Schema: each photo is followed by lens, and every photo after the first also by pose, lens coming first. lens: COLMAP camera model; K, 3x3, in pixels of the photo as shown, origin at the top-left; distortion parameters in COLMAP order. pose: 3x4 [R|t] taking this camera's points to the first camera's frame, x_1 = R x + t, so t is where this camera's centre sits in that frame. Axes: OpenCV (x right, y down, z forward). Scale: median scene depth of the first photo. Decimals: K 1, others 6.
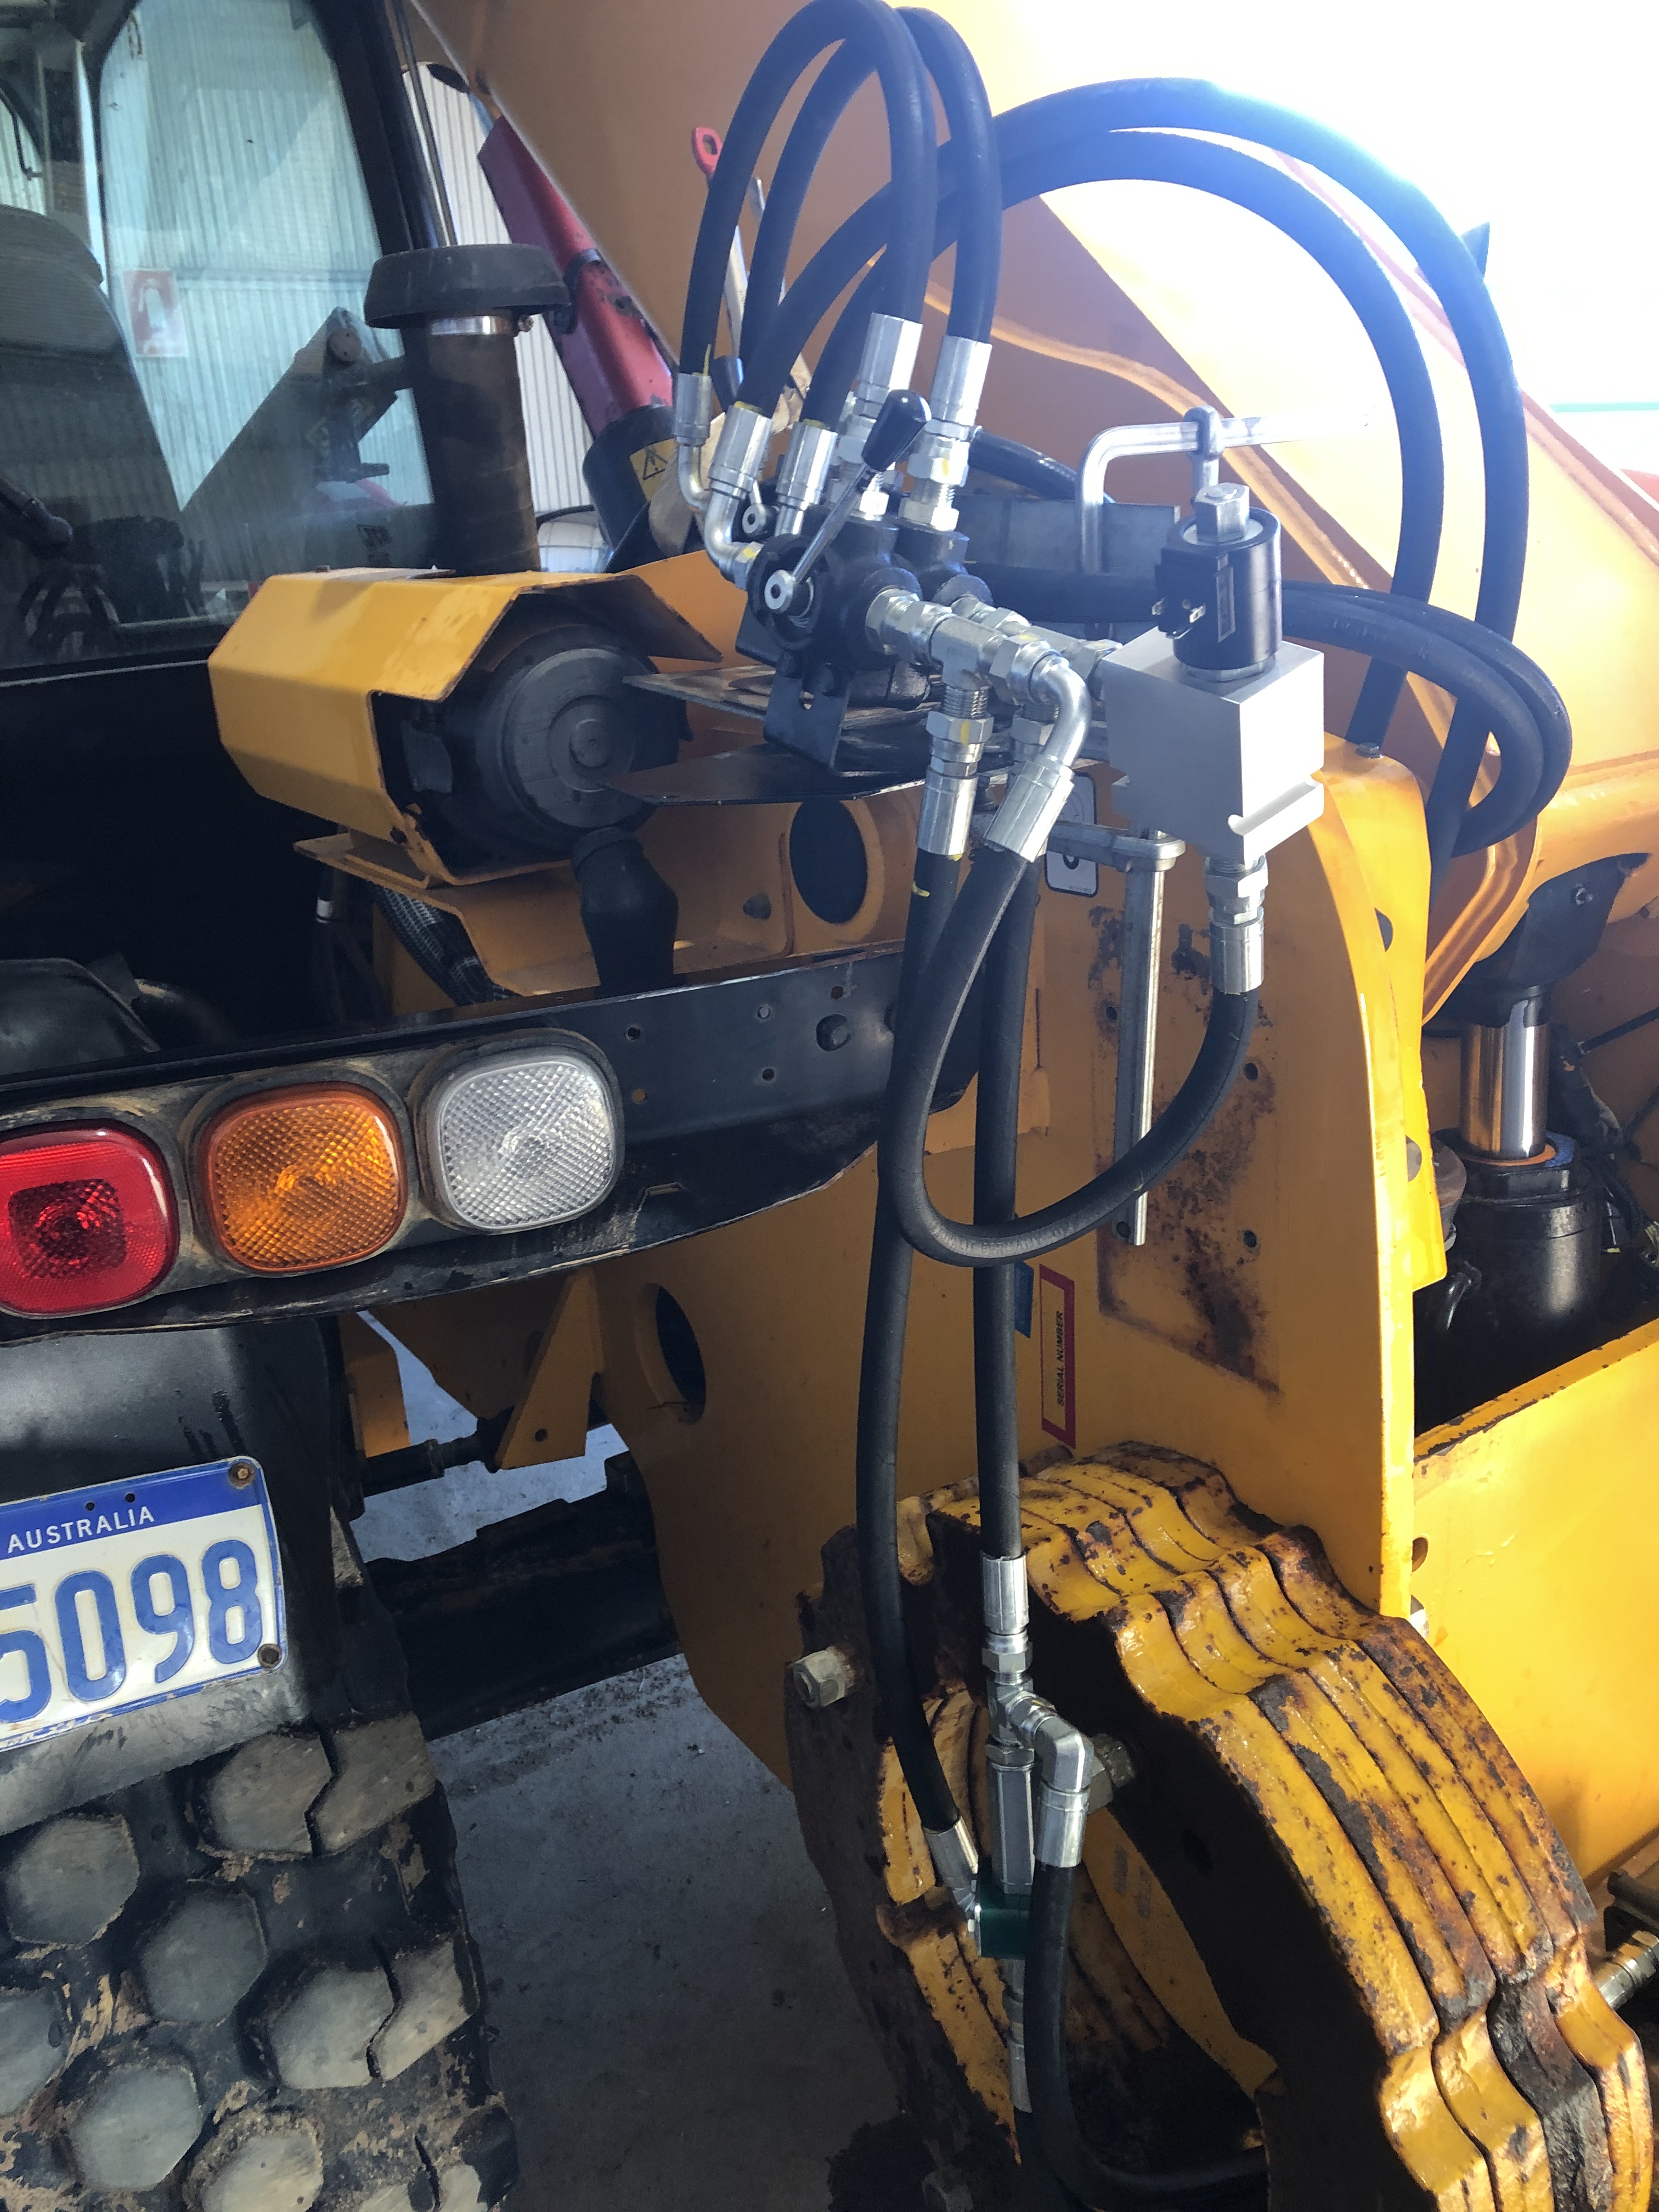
lens RADIAL K [[1797.6, 0, 829.5], [0, 1797.6, 1106.0], [0, 0, 1]] dist [0.014522, 0.007159]
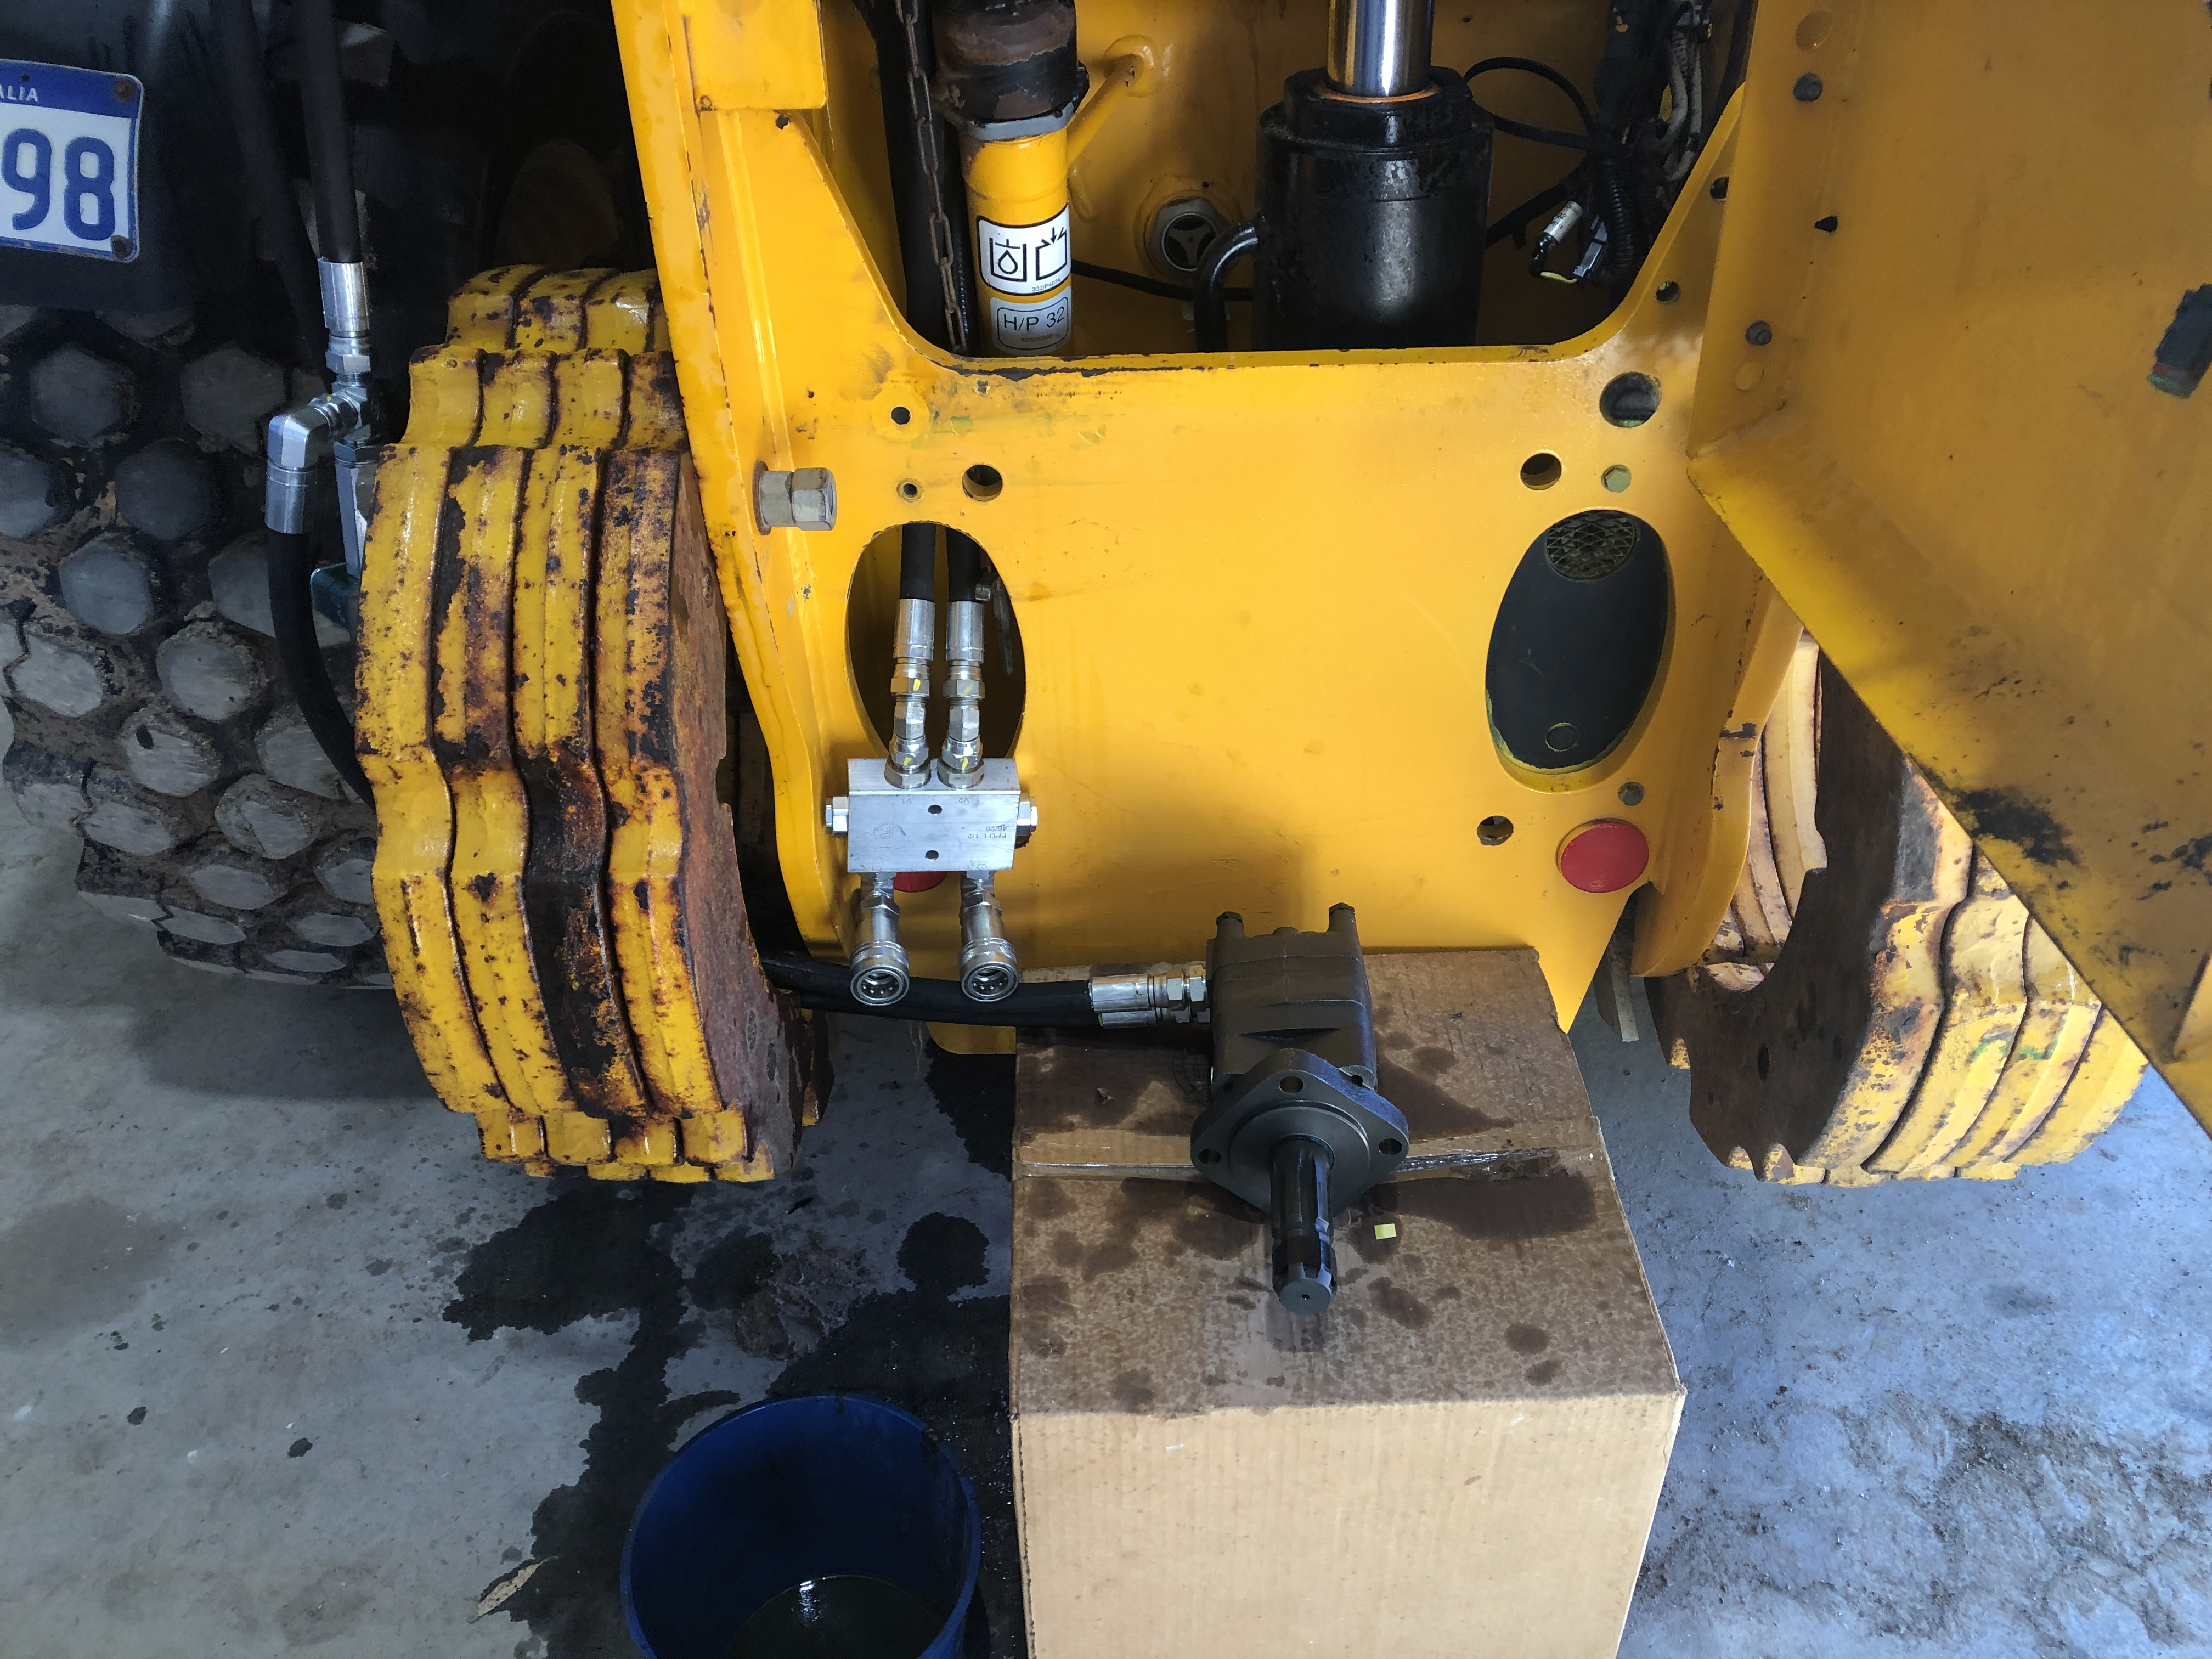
lens RADIAL K [[1809.2, 0, 1135.2], [0, 1809.2, 821.8], [0, 0, 1]] dist [0.071559, -0.075175]
pose [[0.822905, 0.376431, -0.425590, 0.957737], [-0.203415, 0.894579, 0.397933, 0.020378], [0.530519, -0.240890, 0.812725, 0.271115]]
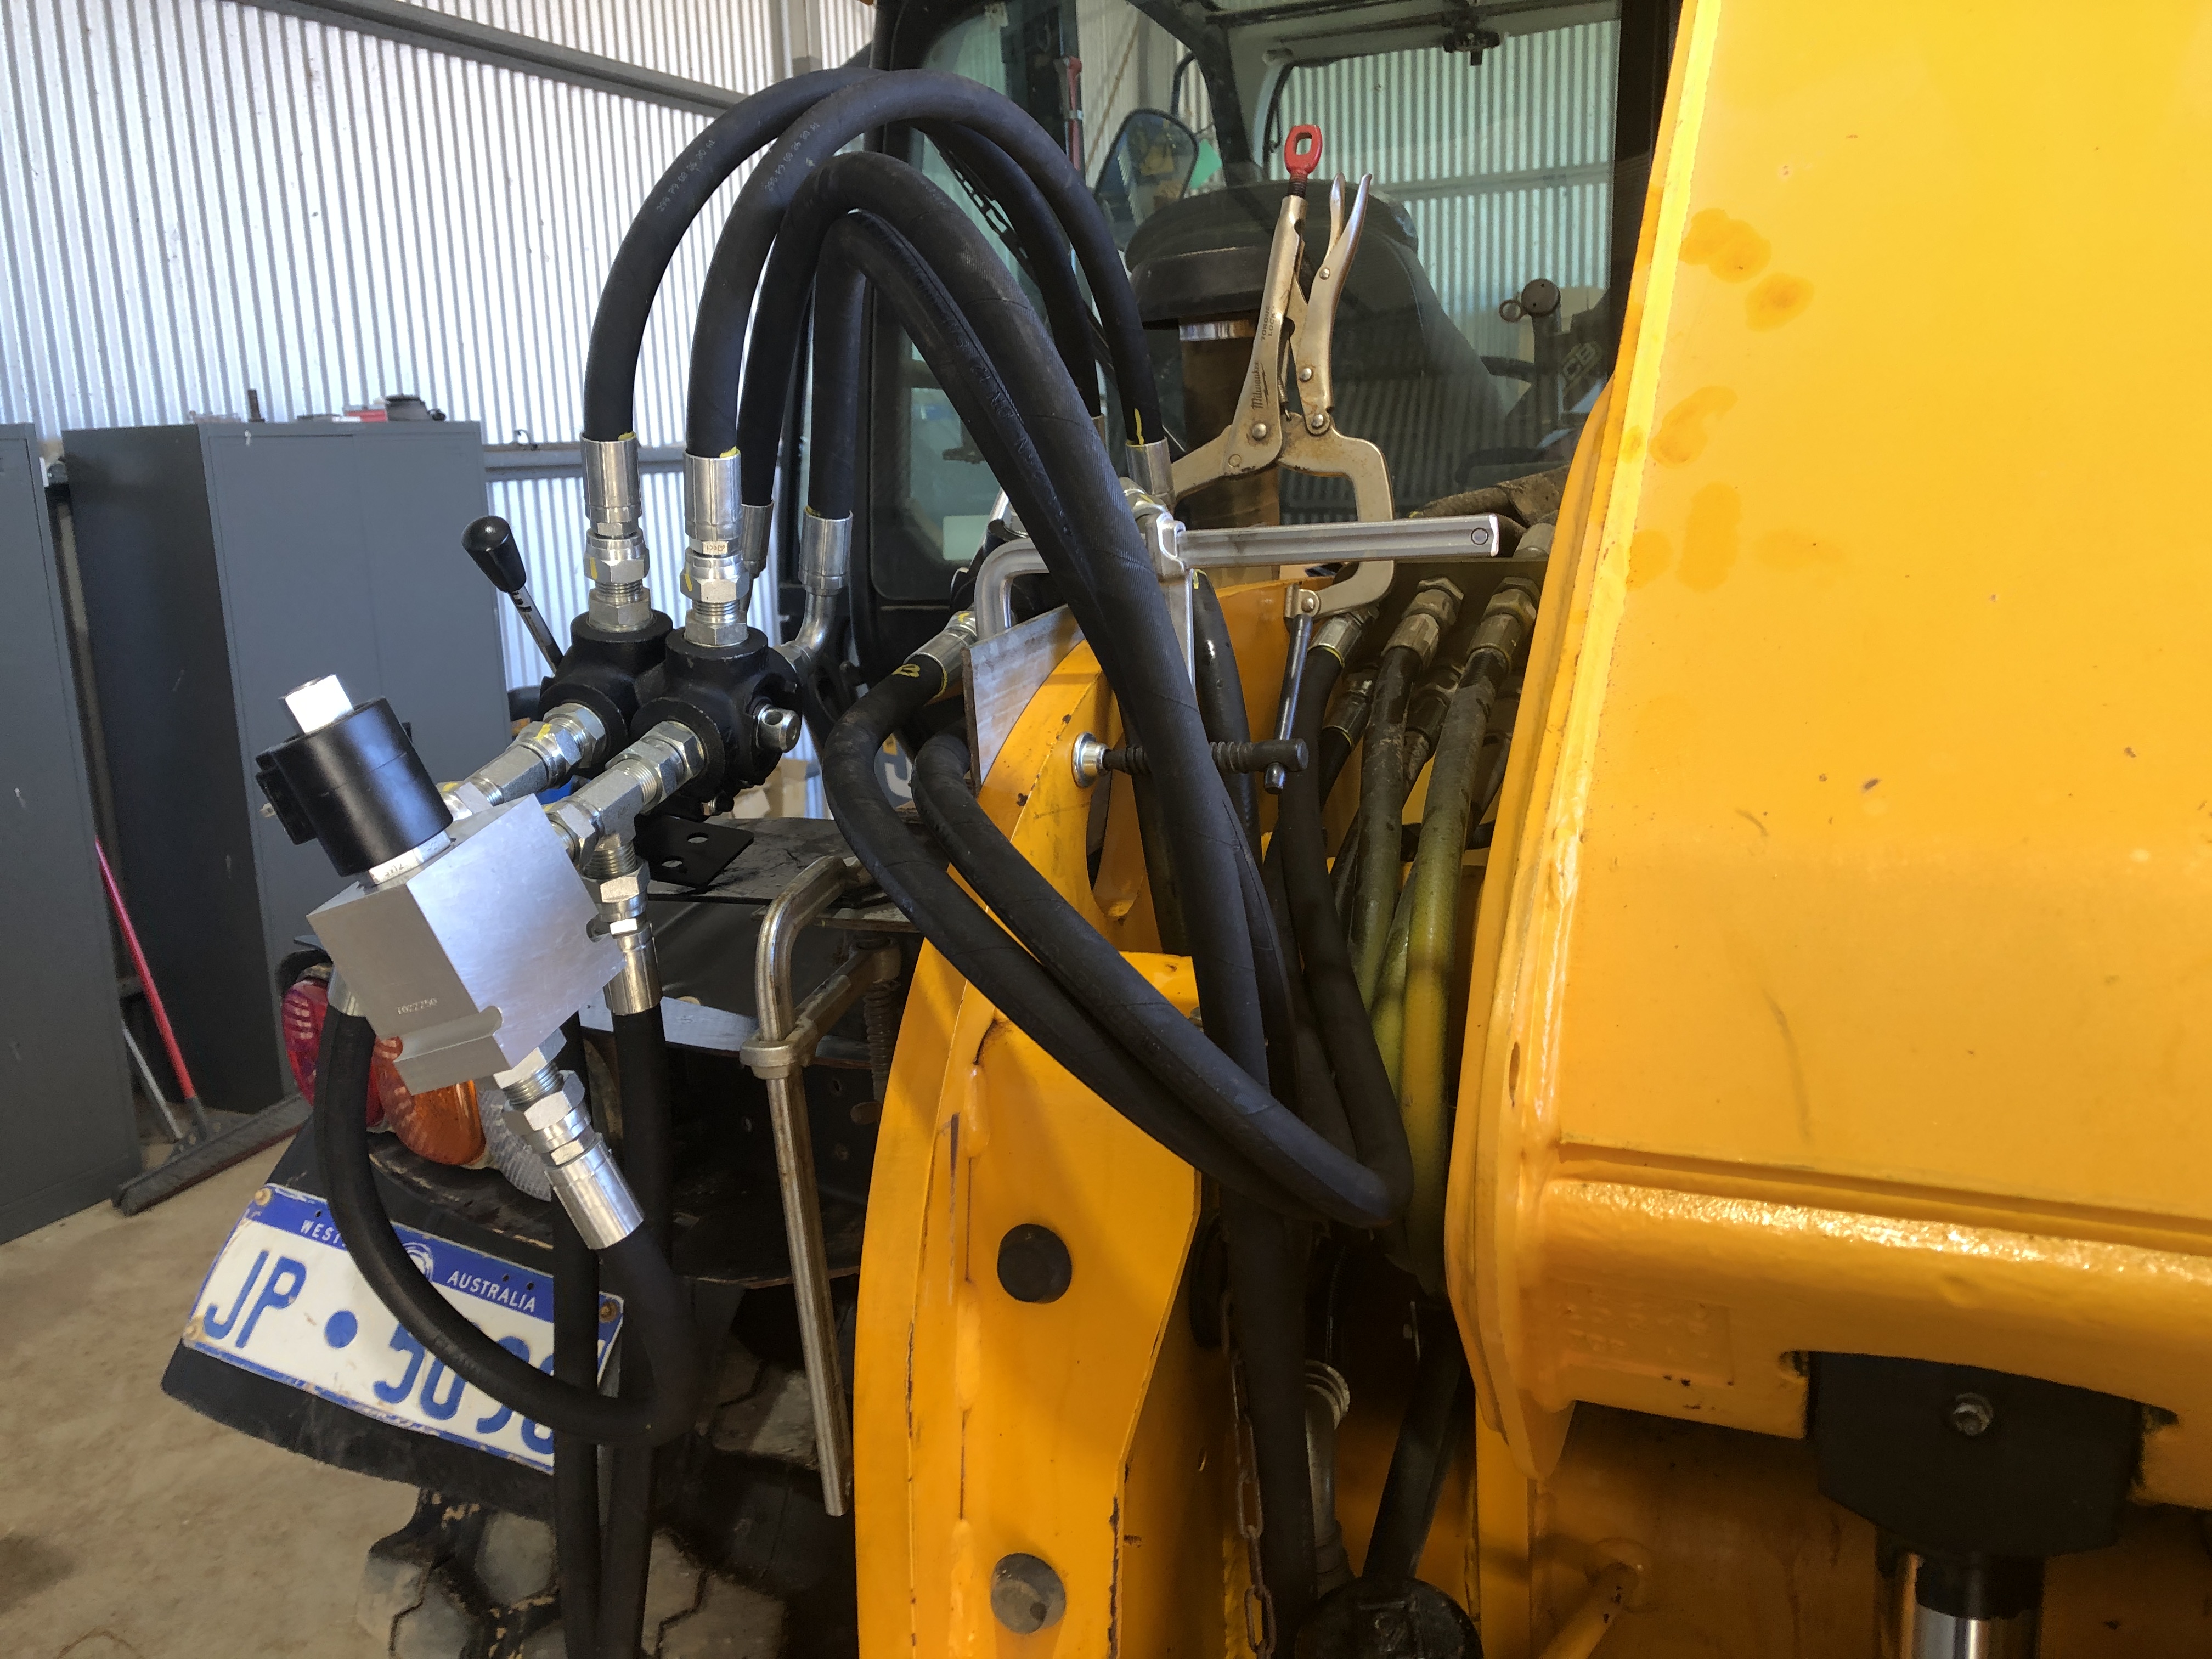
lens RADIAL K [[1797.6, 0, 1107.1], [0, 1797.6, 839.3], [0, 0, 1]] dist [0.014522, 0.007159]
pose [[0.521132, 0.218961, -0.824910, 0.793348], [-0.259638, 0.961393, 0.091164, -0.301911], [0.813025, 0.166669, 0.557864, 0.583476]]
